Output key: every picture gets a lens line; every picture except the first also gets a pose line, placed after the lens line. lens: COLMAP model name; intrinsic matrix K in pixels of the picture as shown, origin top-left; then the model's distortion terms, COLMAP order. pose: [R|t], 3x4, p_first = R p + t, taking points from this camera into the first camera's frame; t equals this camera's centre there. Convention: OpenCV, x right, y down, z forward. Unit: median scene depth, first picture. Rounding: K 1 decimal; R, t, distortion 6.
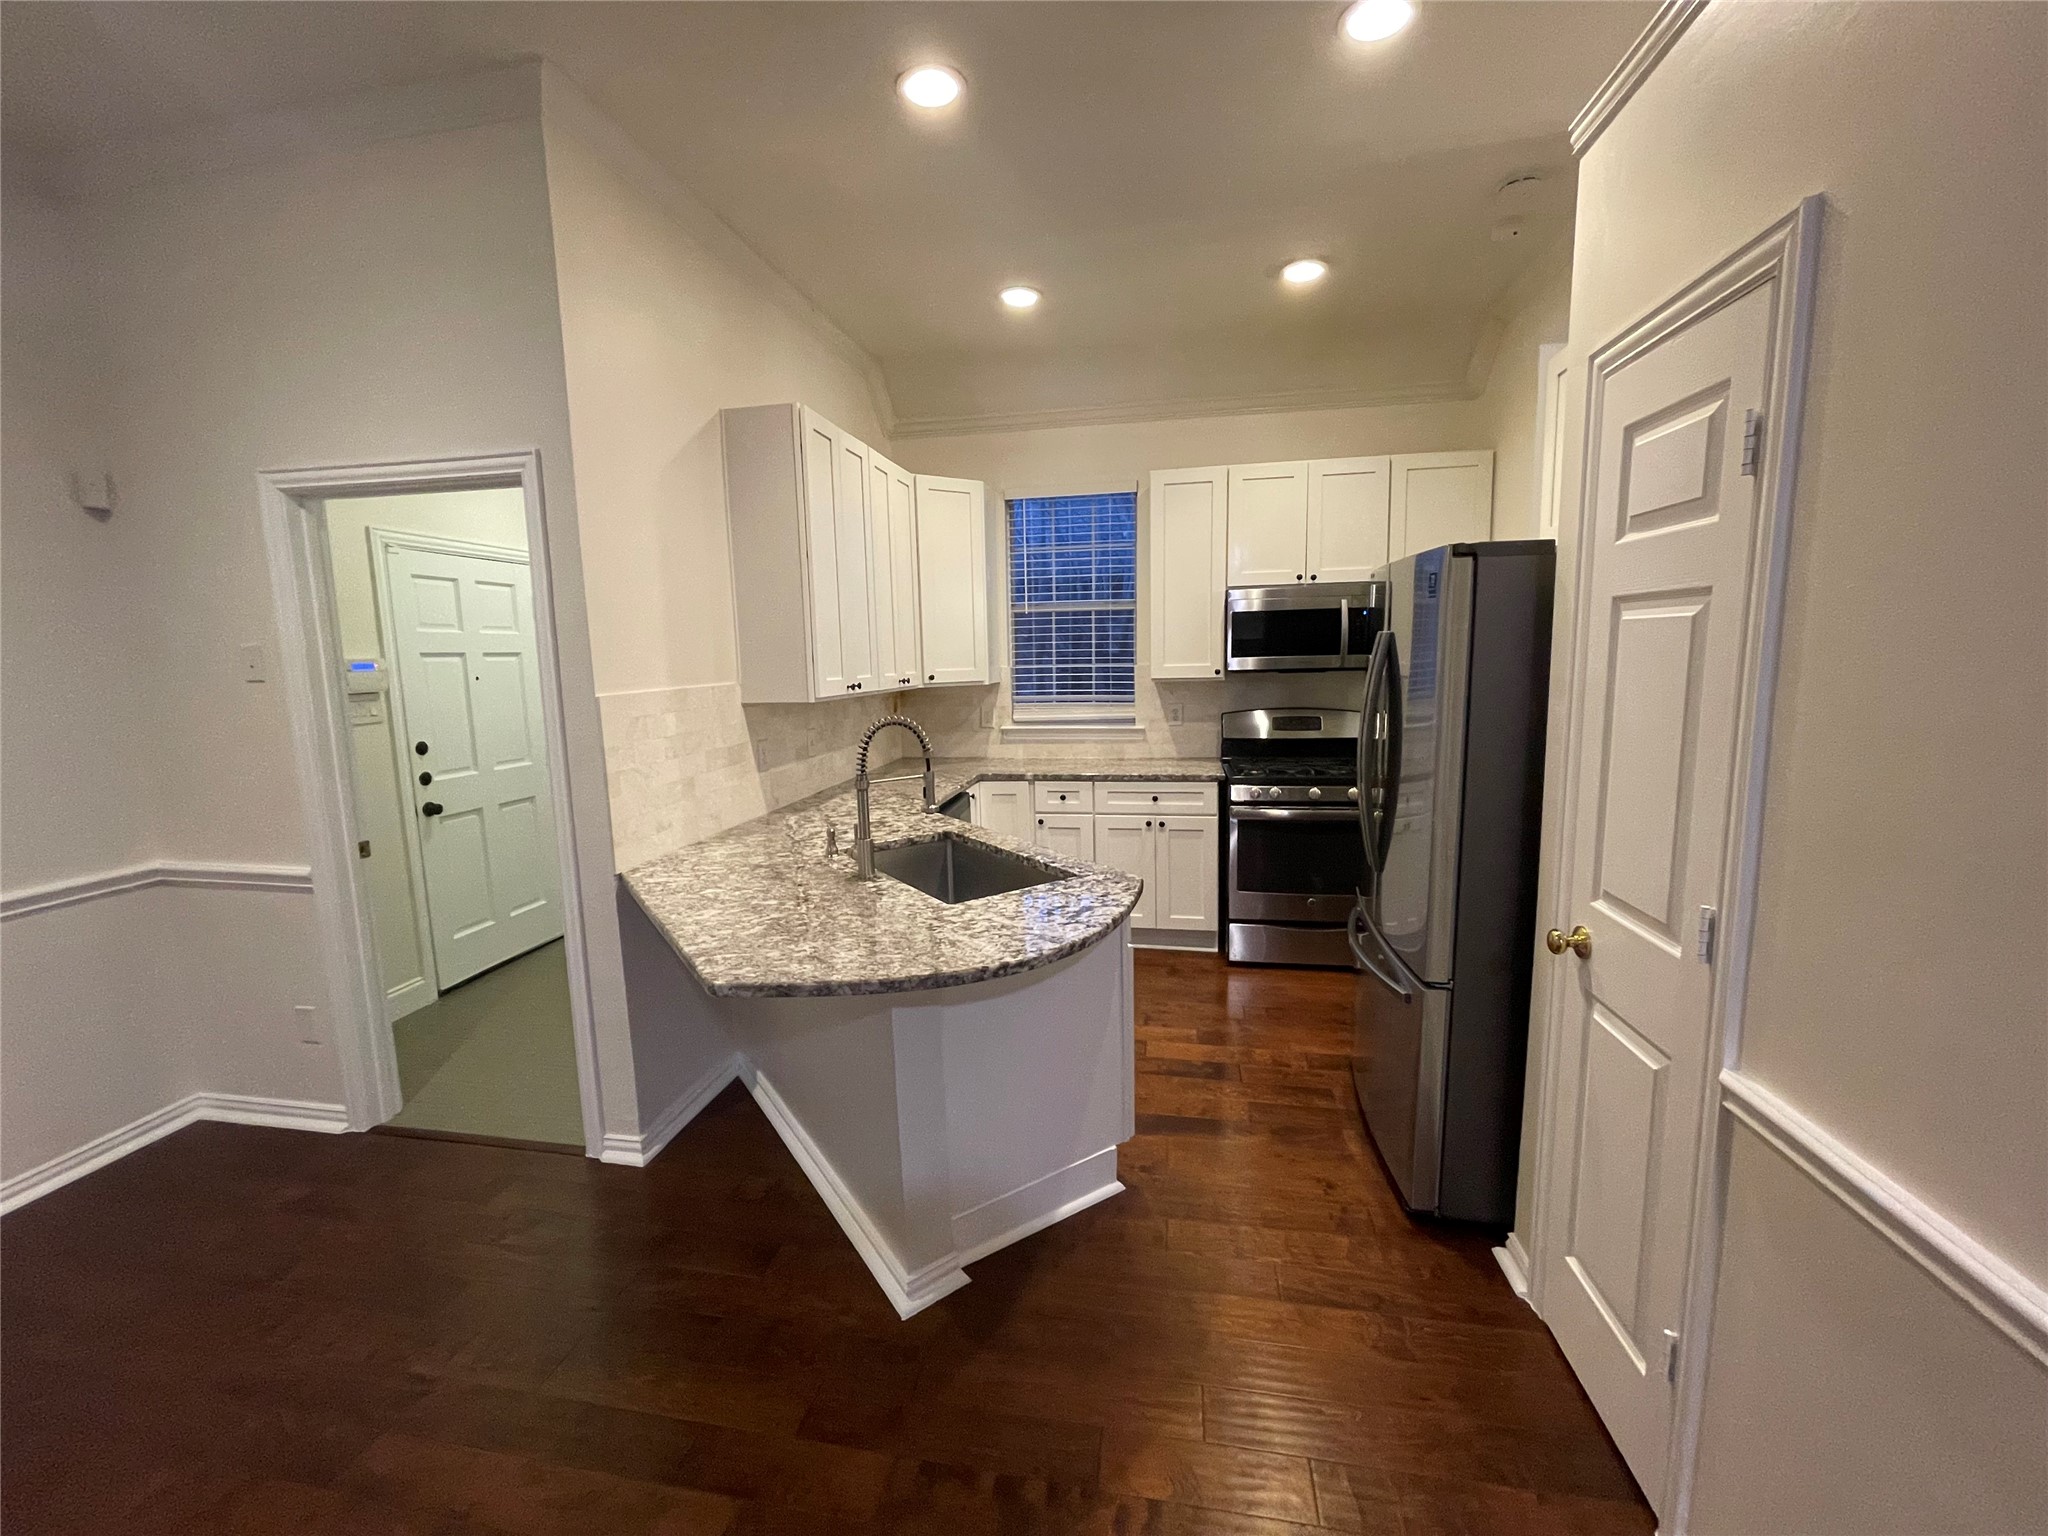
lens RADIAL K [[825.9, 0, 1019.5], [0, 825.9, 763.4], [0, 0, 1]] dist [-0.001214, -0.000162]
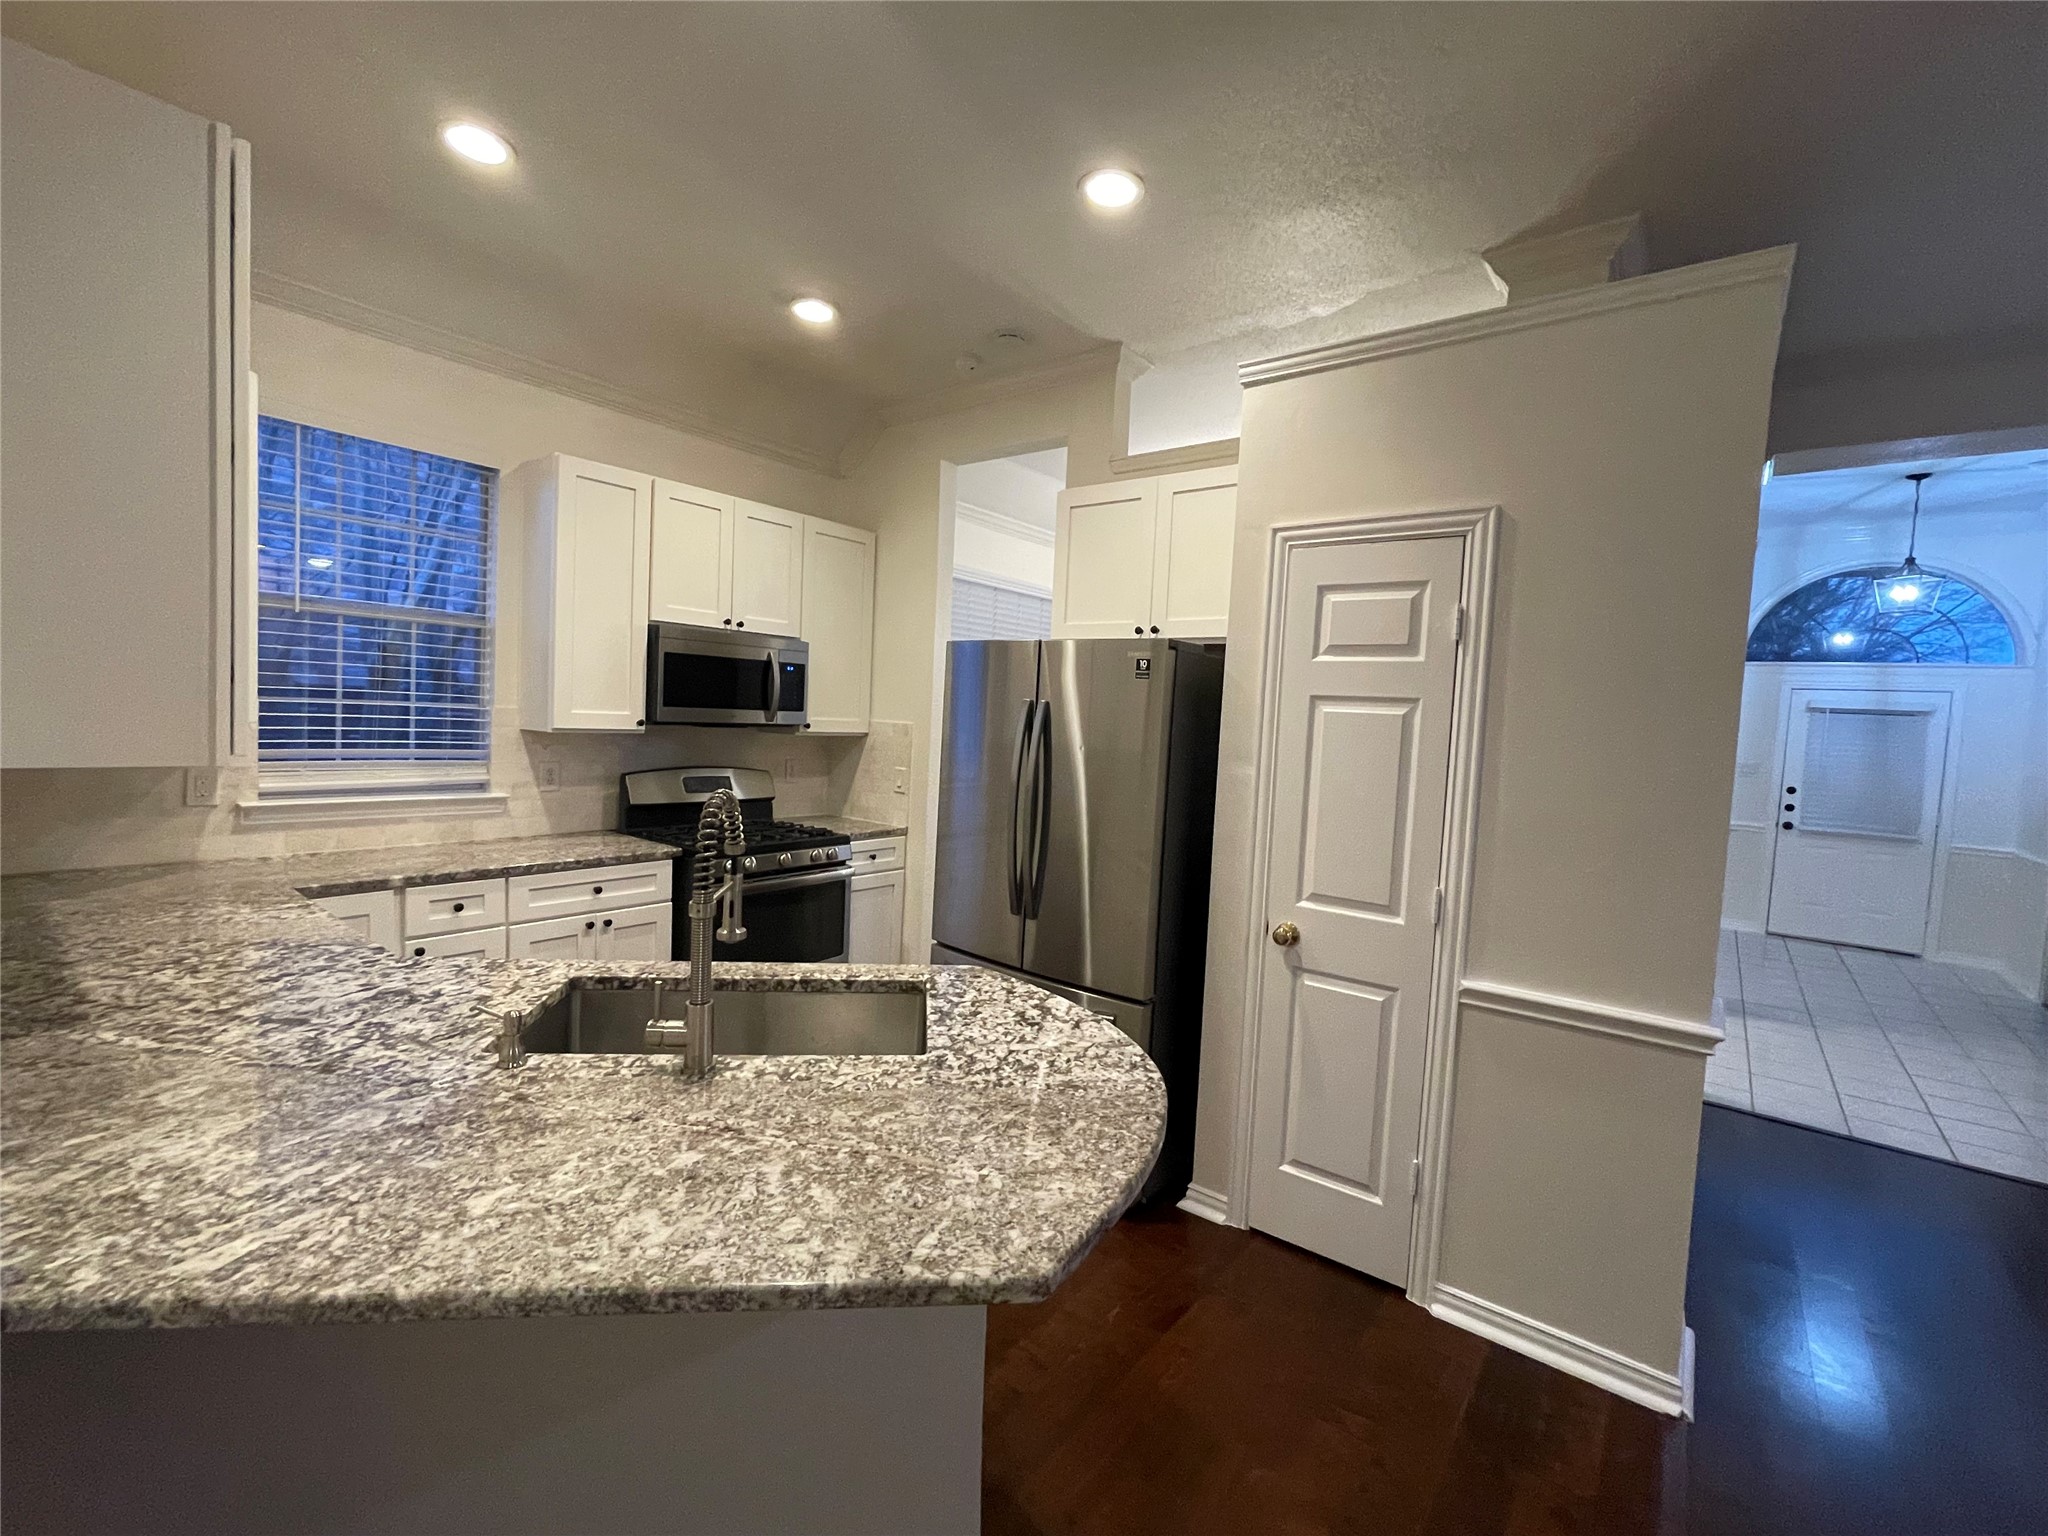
lens RADIAL K [[881.5, 0, 1018.7], [0, 881.5, 766.3], [0, 0, 1]] dist [-0.006083, 0.002165]
pose [[0.460370, -0.007213, 0.887698, -0.532297], [0.061000, 0.997860, -0.023527, -0.039009], [-0.885629, 0.064981, 0.459825, 0.421270]]
